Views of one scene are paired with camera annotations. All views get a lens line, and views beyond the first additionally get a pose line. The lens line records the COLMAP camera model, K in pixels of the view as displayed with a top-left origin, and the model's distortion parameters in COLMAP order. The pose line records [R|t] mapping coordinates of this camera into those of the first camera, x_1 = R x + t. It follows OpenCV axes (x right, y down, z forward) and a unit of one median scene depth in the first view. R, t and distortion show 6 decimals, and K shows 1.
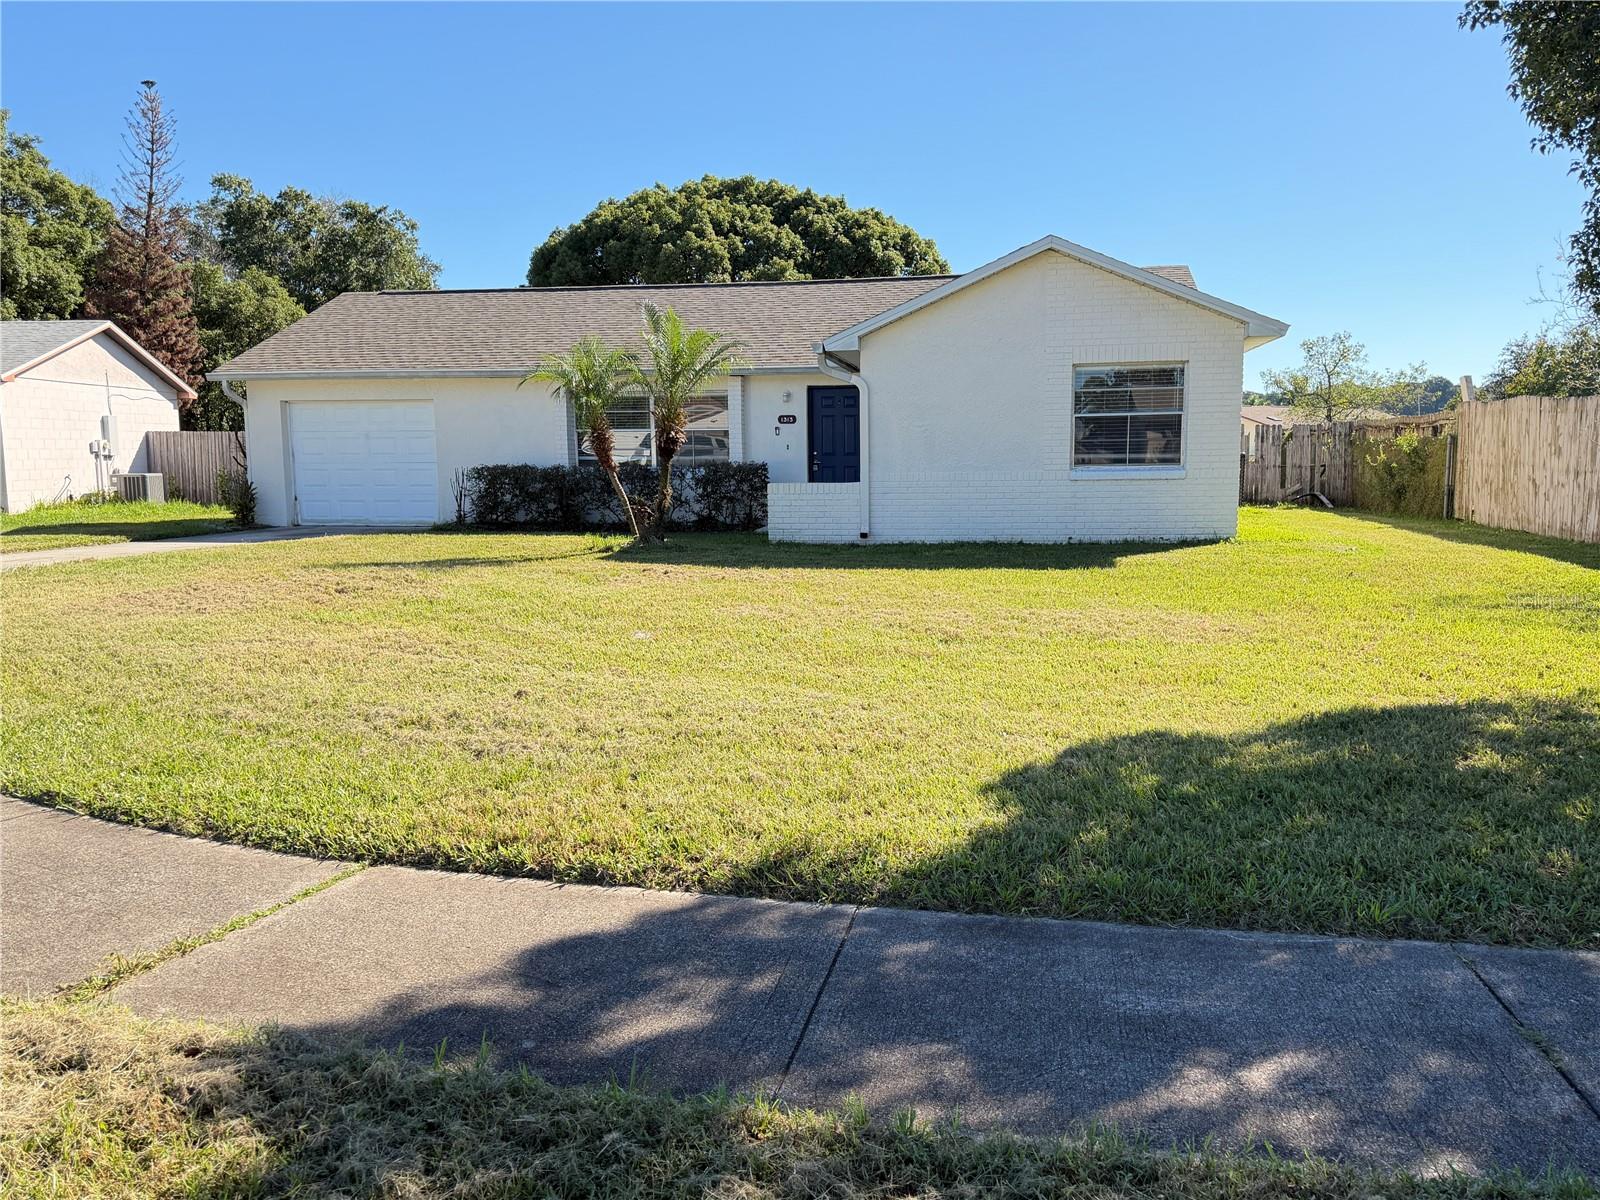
lens RADIAL K [[1240.1, 0, 813.3], [0, 1240.1, 608.7], [0, 0, 1]] dist [0.086526, -0.109272]
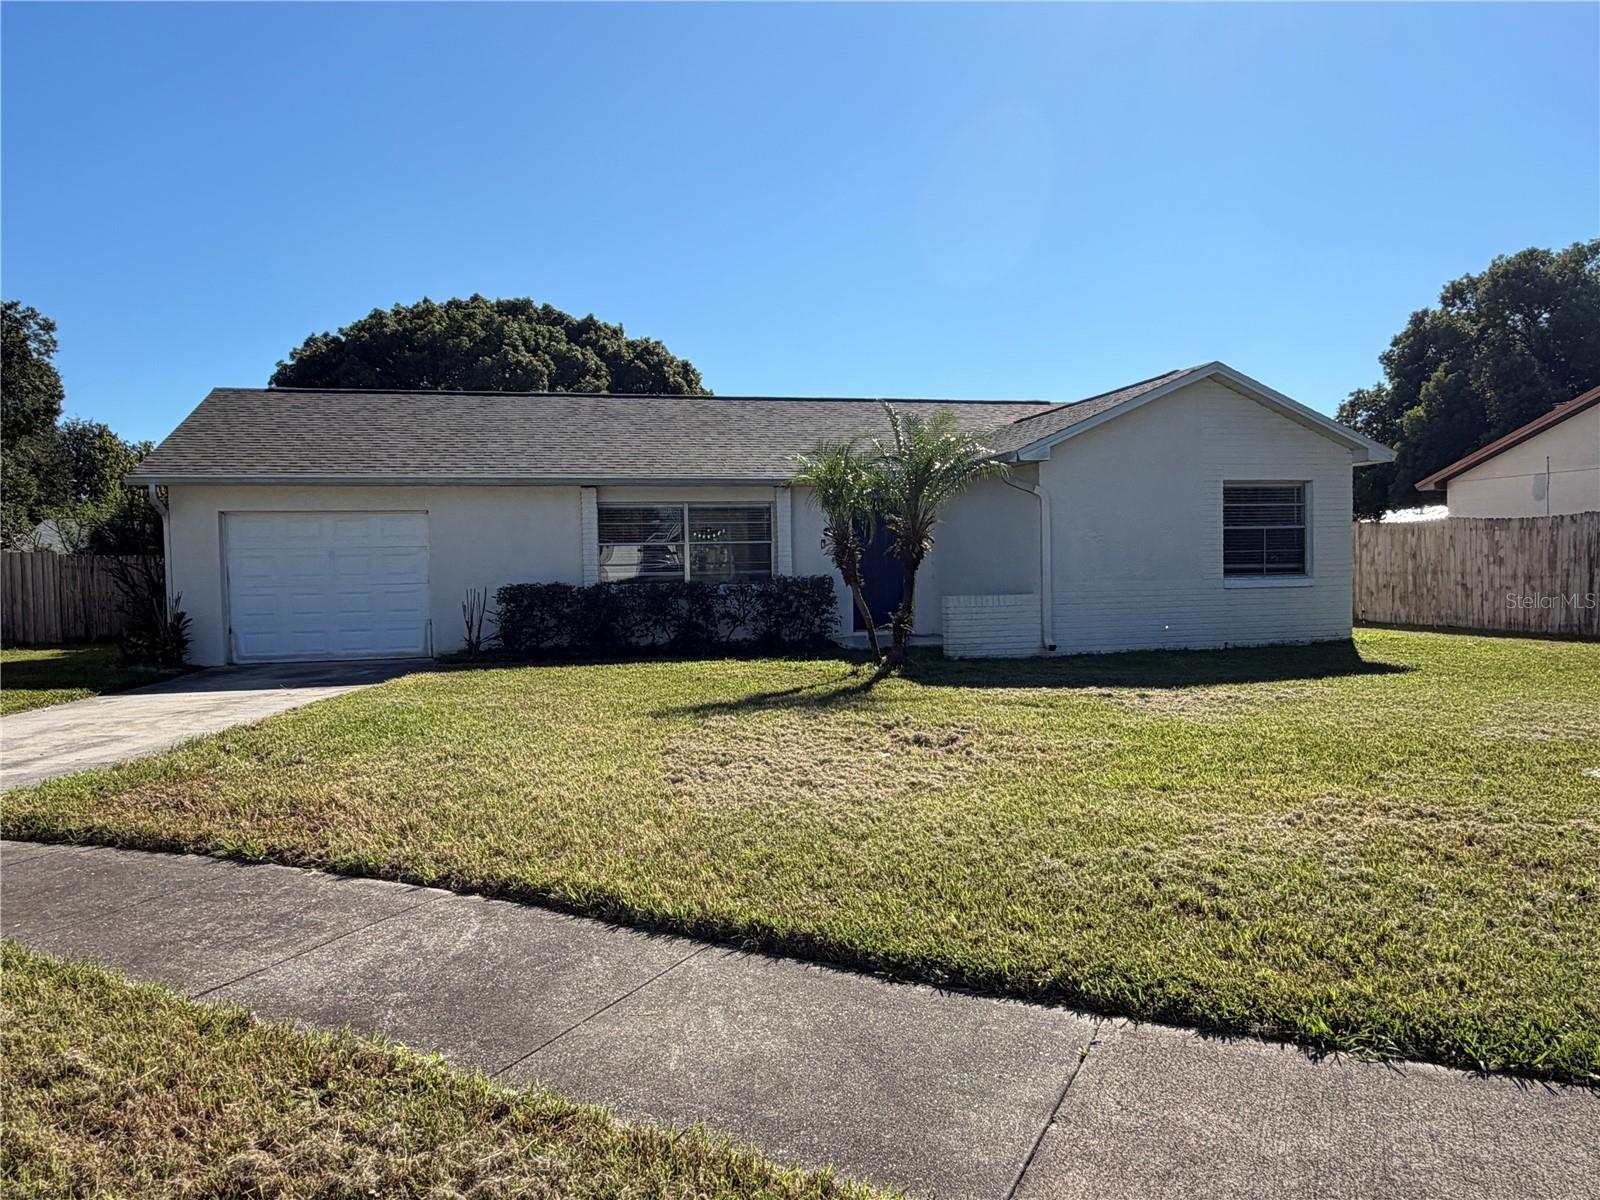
lens RADIAL K [[1120.2, 0, 805.3], [0, 1120.2, 604.9], [0, 0, 1]] dist [-0.000220, 0.013549]
pose [[0.919871, -0.021987, 0.391603, -0.359593], [0.058348, 0.994989, -0.081194, -0.024187], [-0.387856, 0.097537, 0.916545, 0.194826]]
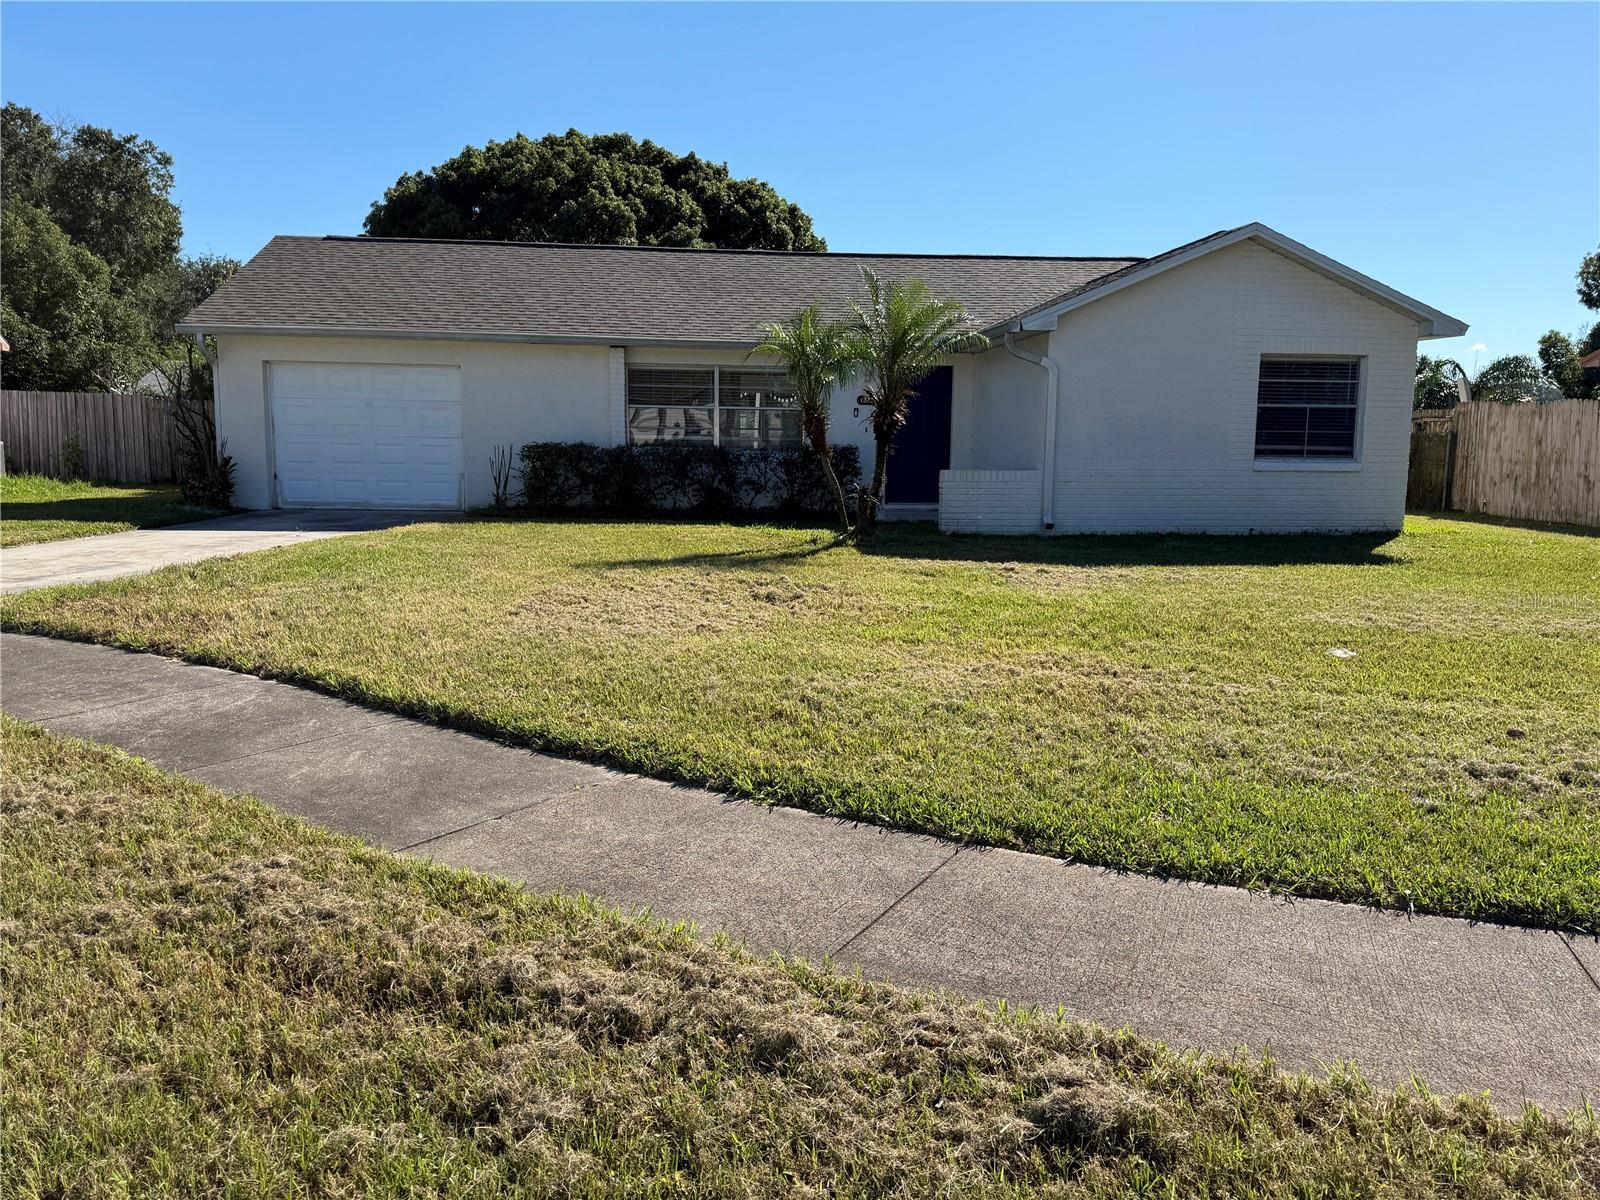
lens RADIAL K [[1240.1, 0, 804.2], [0, 1240.1, 606.1], [0, 0, 1]] dist [0.086526, -0.109272]
pose [[0.968361, -0.012771, 0.249227, -0.283400], [0.008622, 0.999806, 0.017734, -0.012187], [-0.249405, -0.015024, 0.968283, 0.088767]]
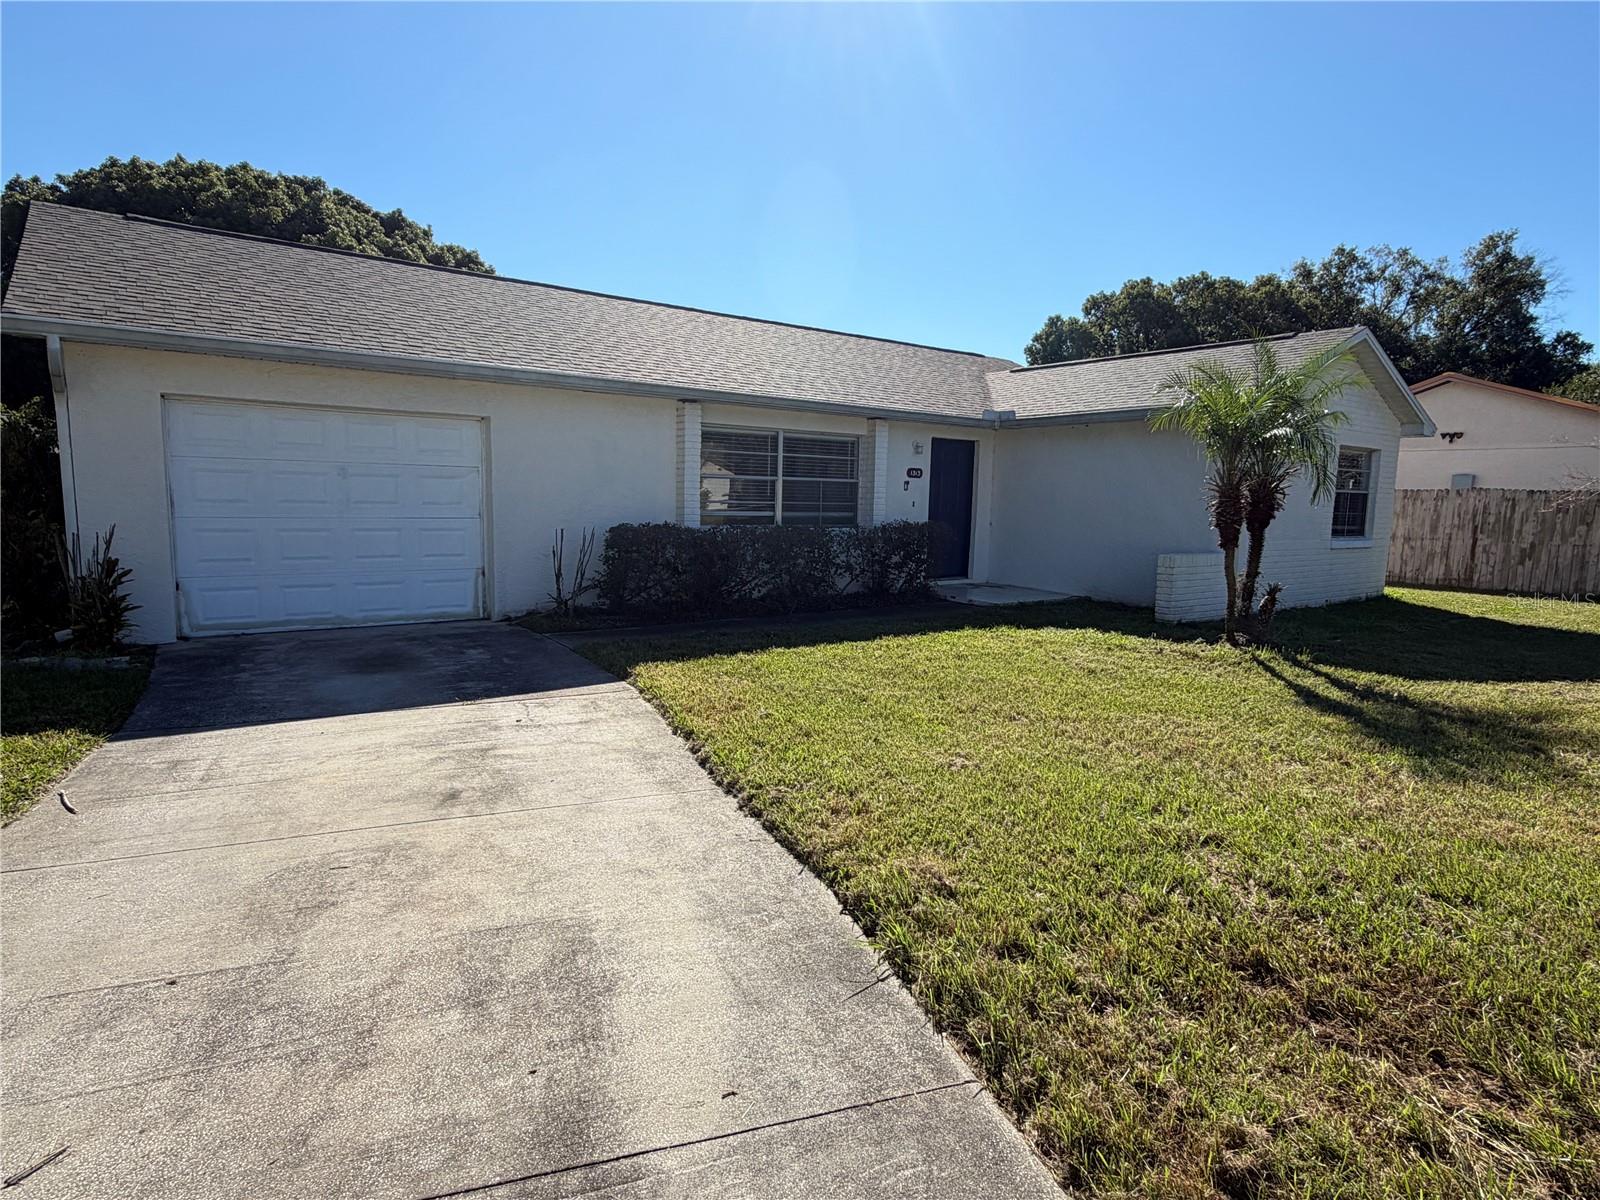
lens RADIAL K [[906.8, 0, 806.7], [0, 906.8, 596.5], [0, 0, 1]] dist [-0.010584, 0.008182]
pose [[0.691392, -0.055278, 0.720362, -0.509048], [0.060844, 0.997982, 0.018184, -0.075609], [-0.719913, 0.031257, 0.693360, 0.567710]]
